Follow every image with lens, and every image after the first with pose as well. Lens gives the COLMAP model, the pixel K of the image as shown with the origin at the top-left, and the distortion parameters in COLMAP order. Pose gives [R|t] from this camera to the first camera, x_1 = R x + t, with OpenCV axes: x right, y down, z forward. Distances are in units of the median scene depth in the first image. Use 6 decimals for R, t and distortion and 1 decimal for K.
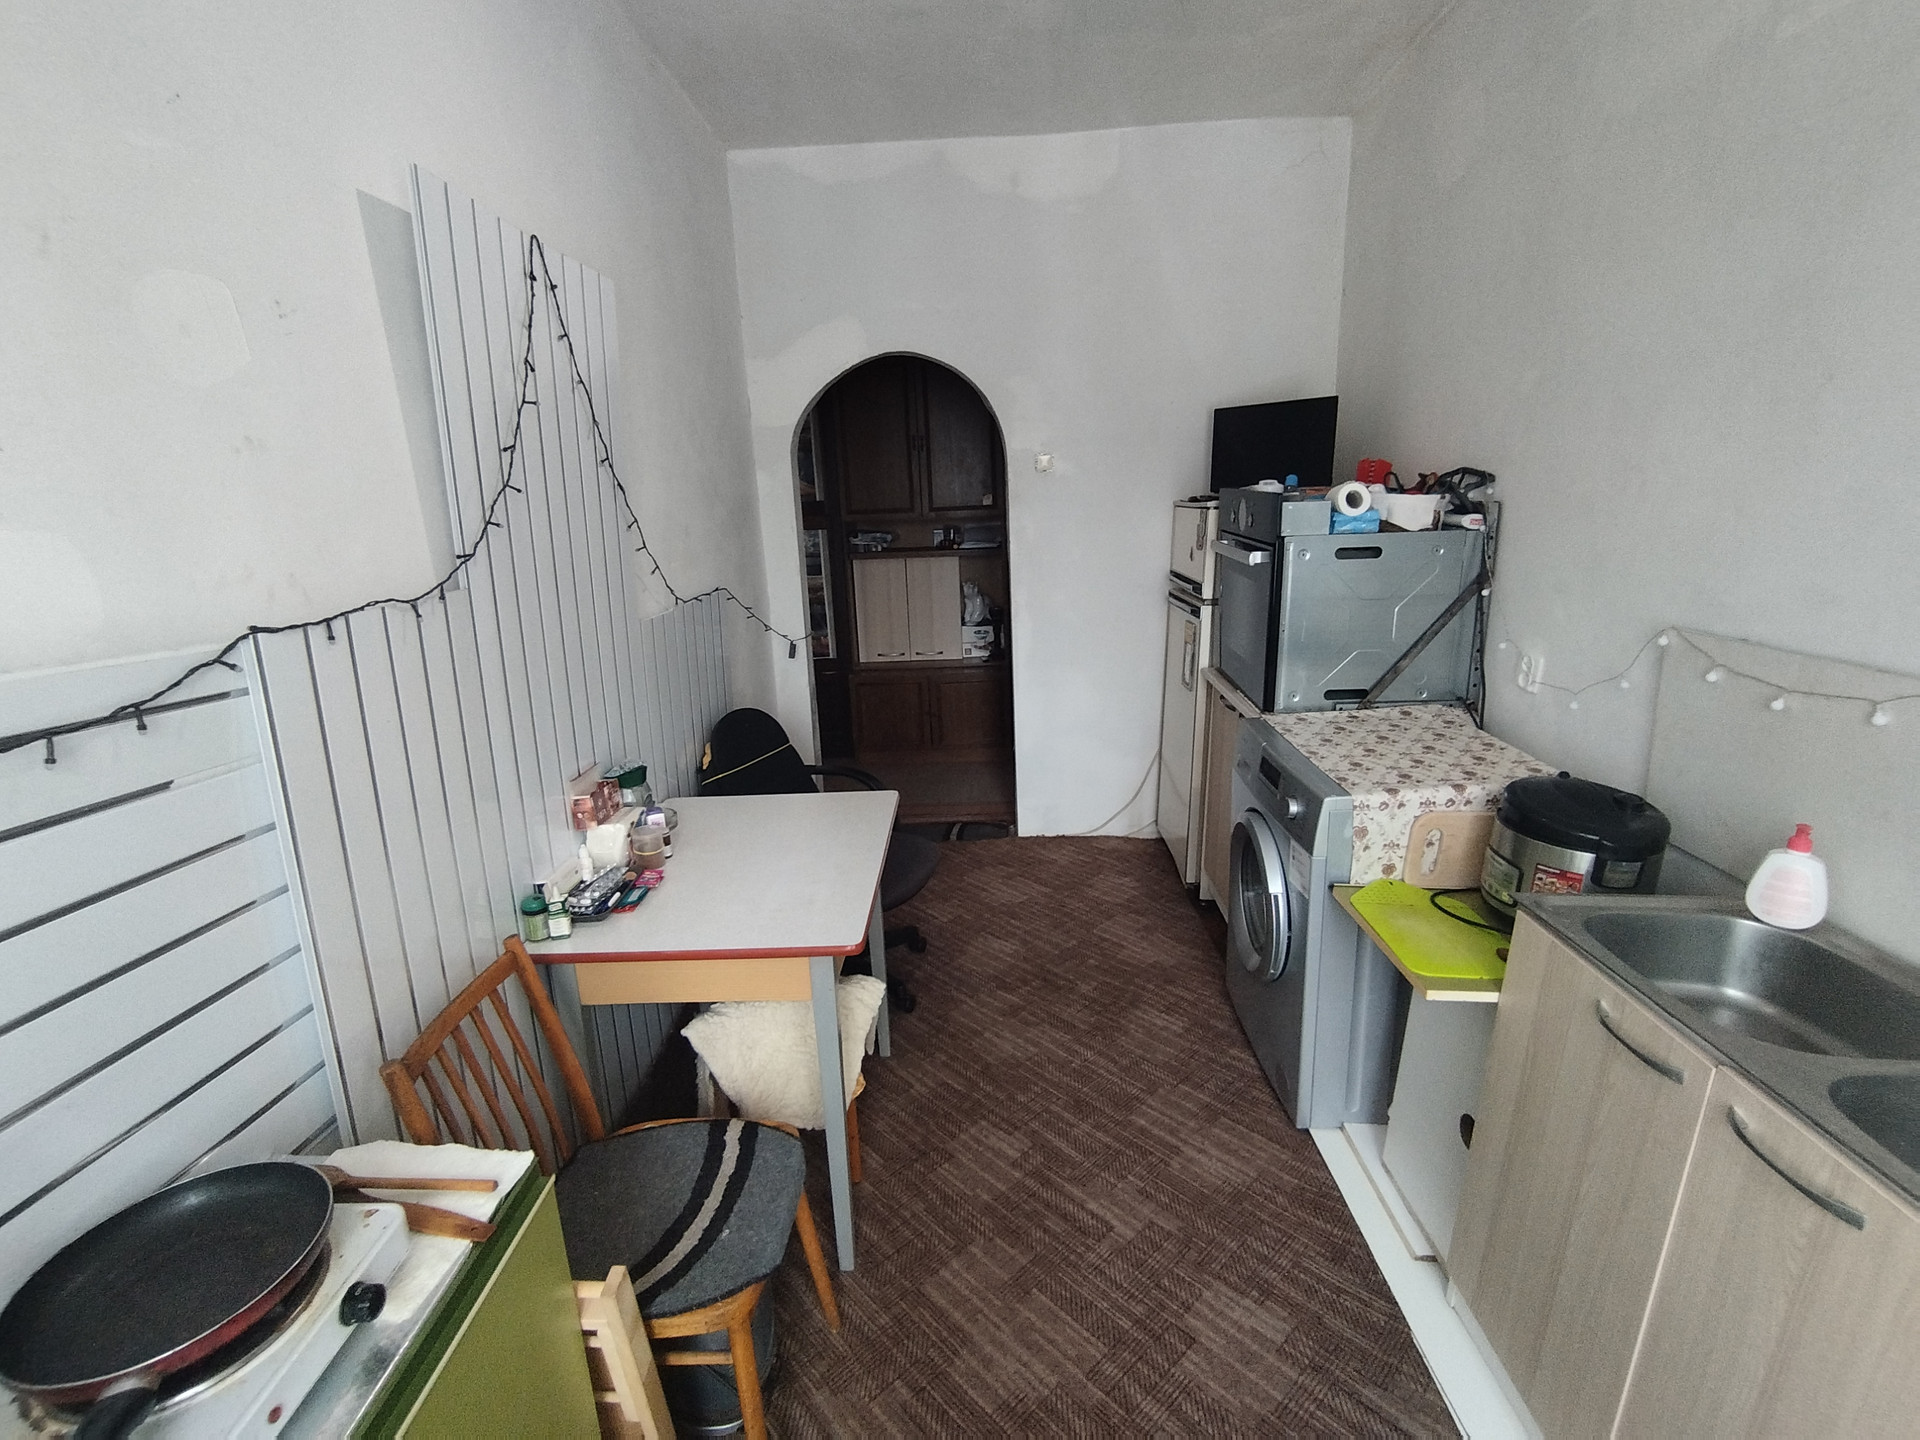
lens RADIAL K [[879.4, 0, 960.4], [0, 879.4, 716.0], [0, 0, 1]] dist [-0.009038, 0.003475]
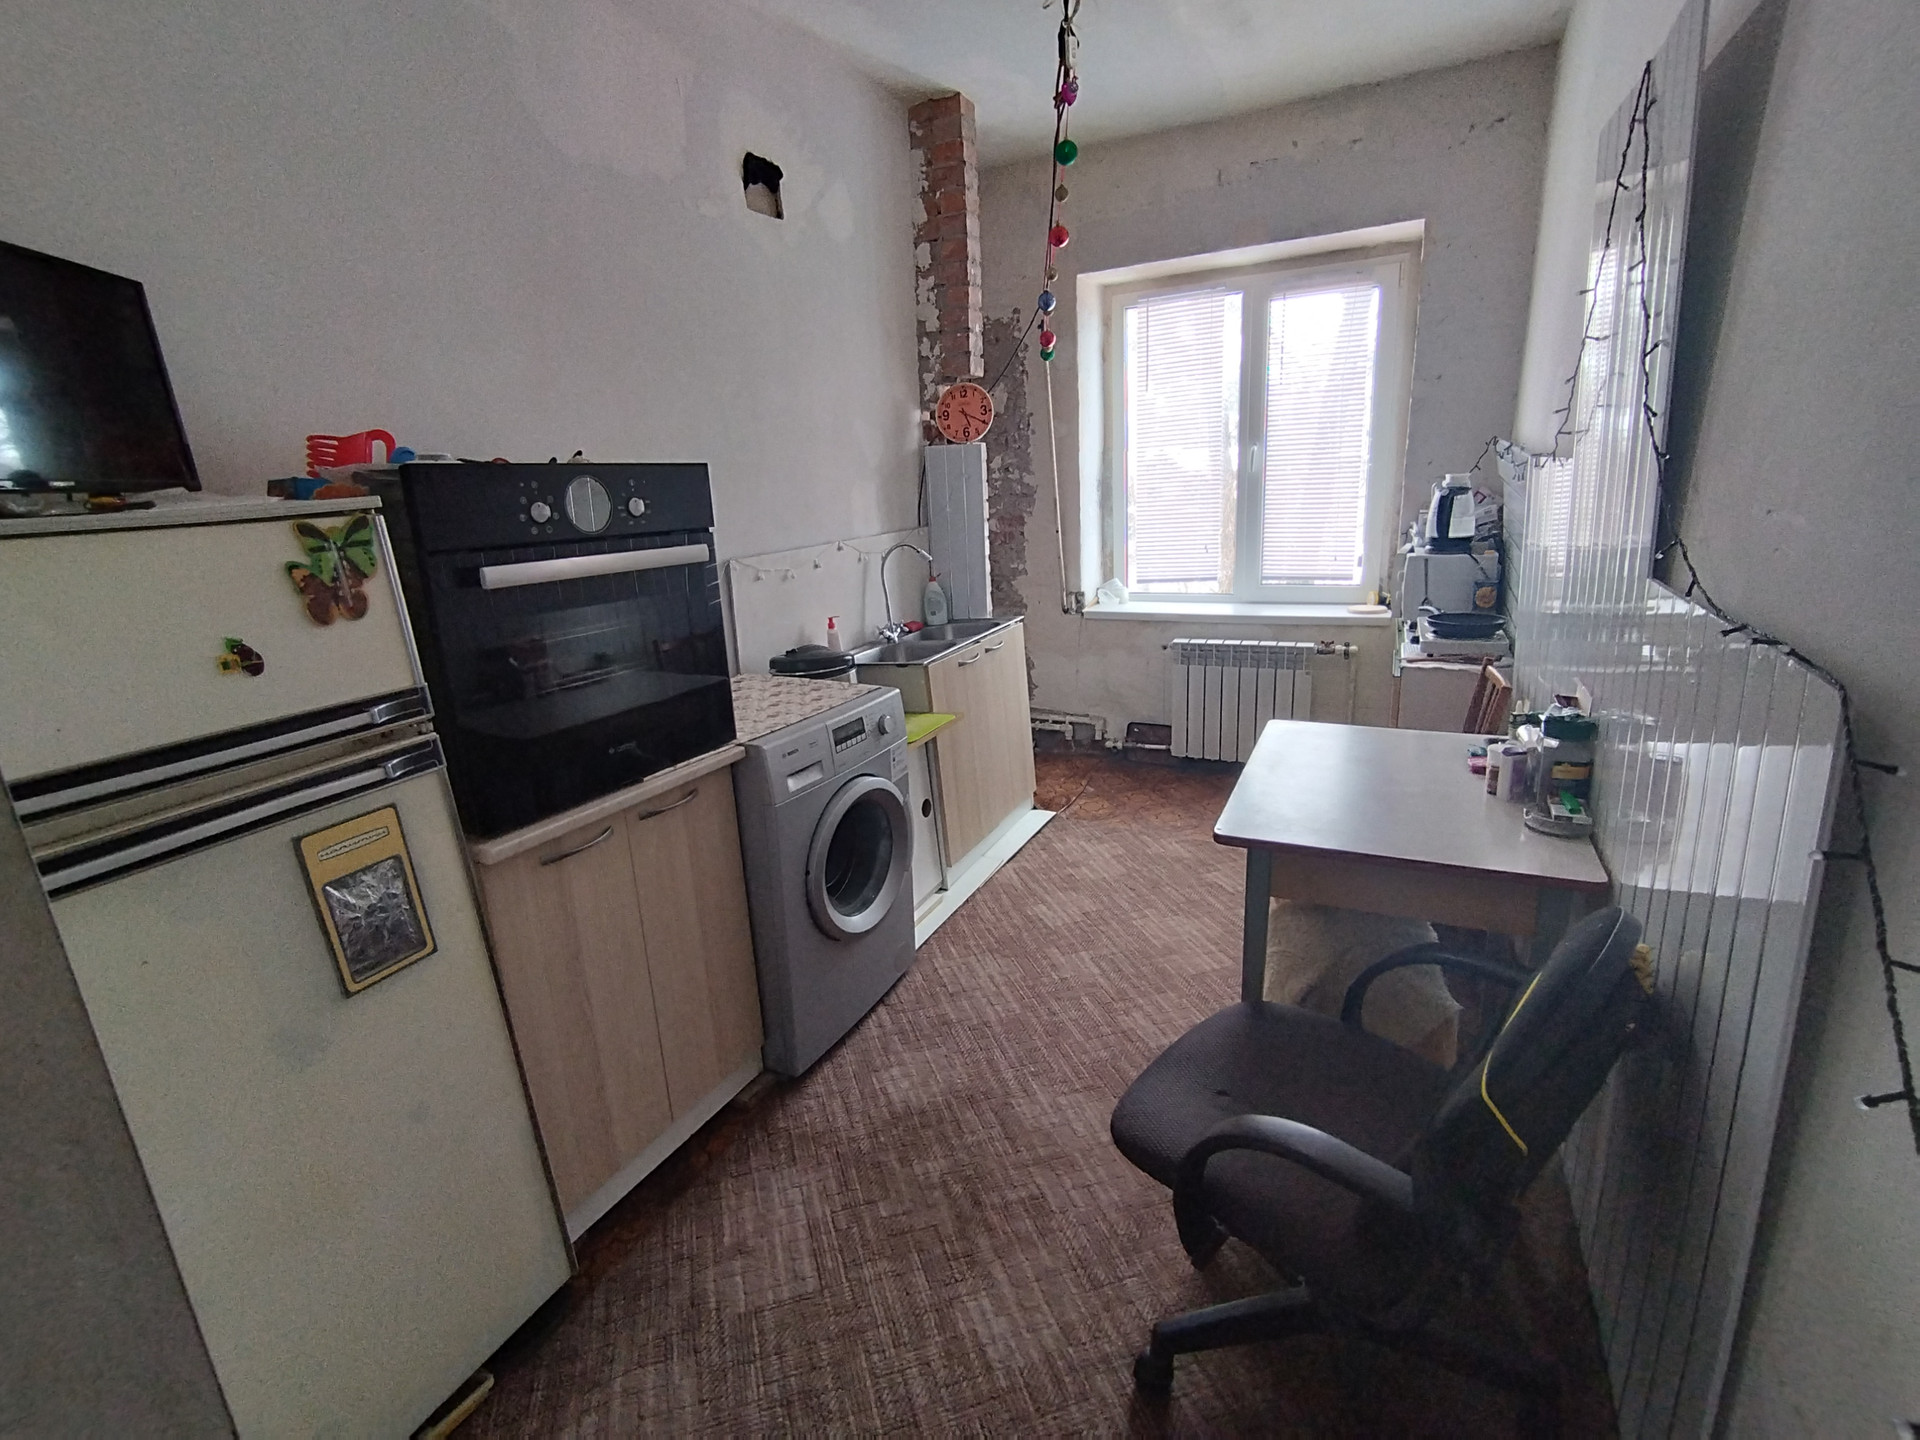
lens RADIAL K [[879.4, 0, 964.6], [0, 879.4, 710.5], [0, 0, 1]] dist [-0.009038, 0.003475]
pose [[-0.904761, -0.035964, 0.424399, -0.227078], [0.180647, 0.869963, 0.458836, -0.450721], [-0.385713, 0.491803, -0.780612, 1.940125]]
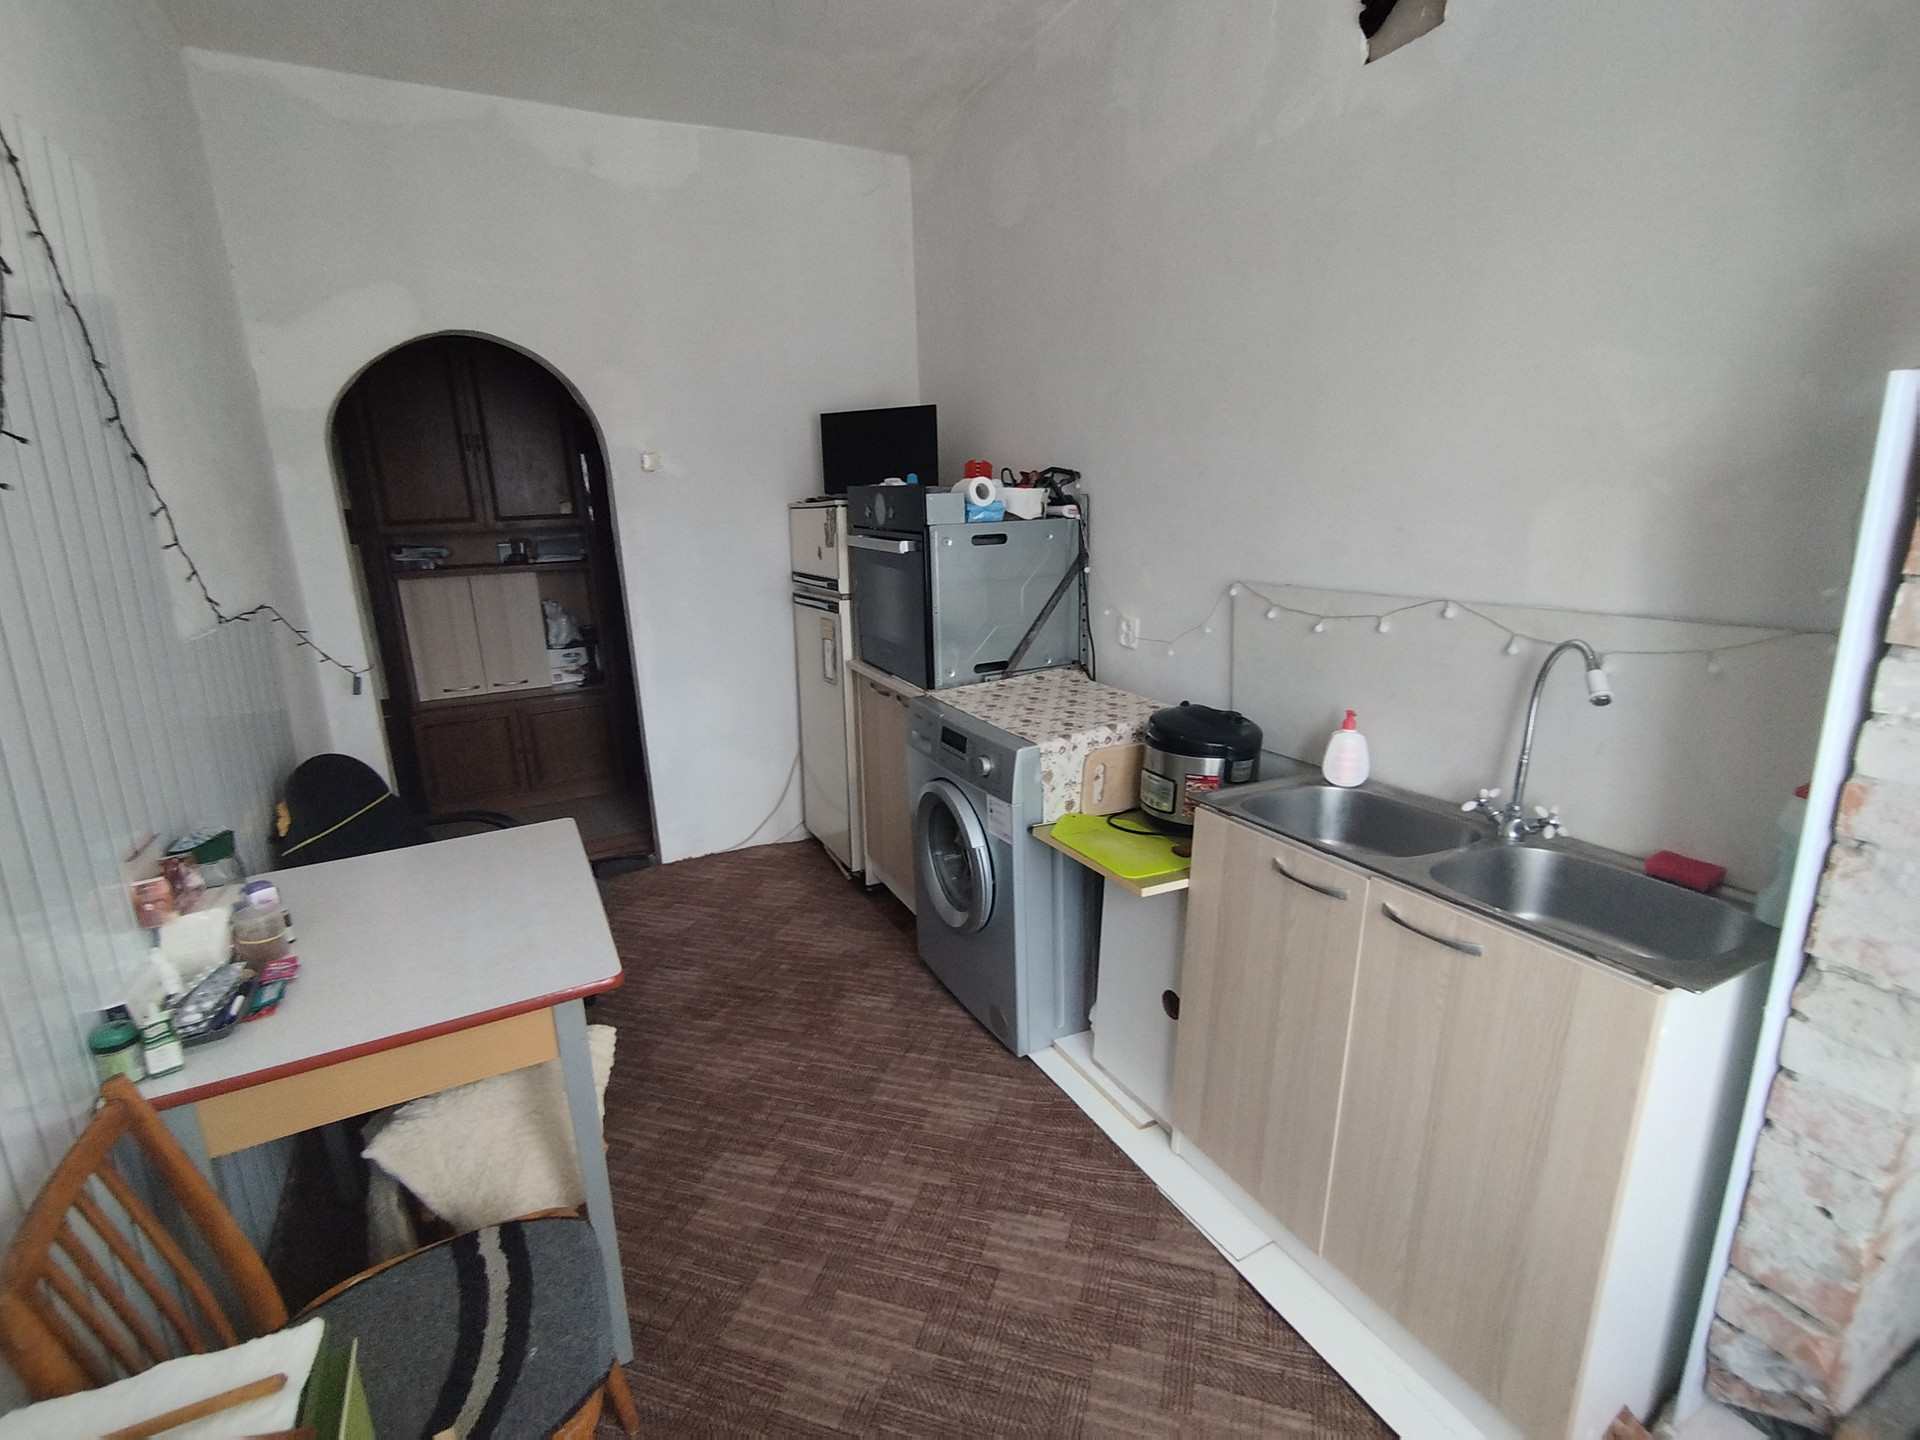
lens RADIAL K [[879.4, 0, 966.1], [0, 879.4, 715.8], [0, 0, 1]] dist [-0.009038, 0.003475]
pose [[0.872097, -0.111842, 0.476380, -0.162192], [0.124651, 0.992189, 0.004746, 0.035562], [-0.473190, 0.055243, 0.879227, 0.045972]]
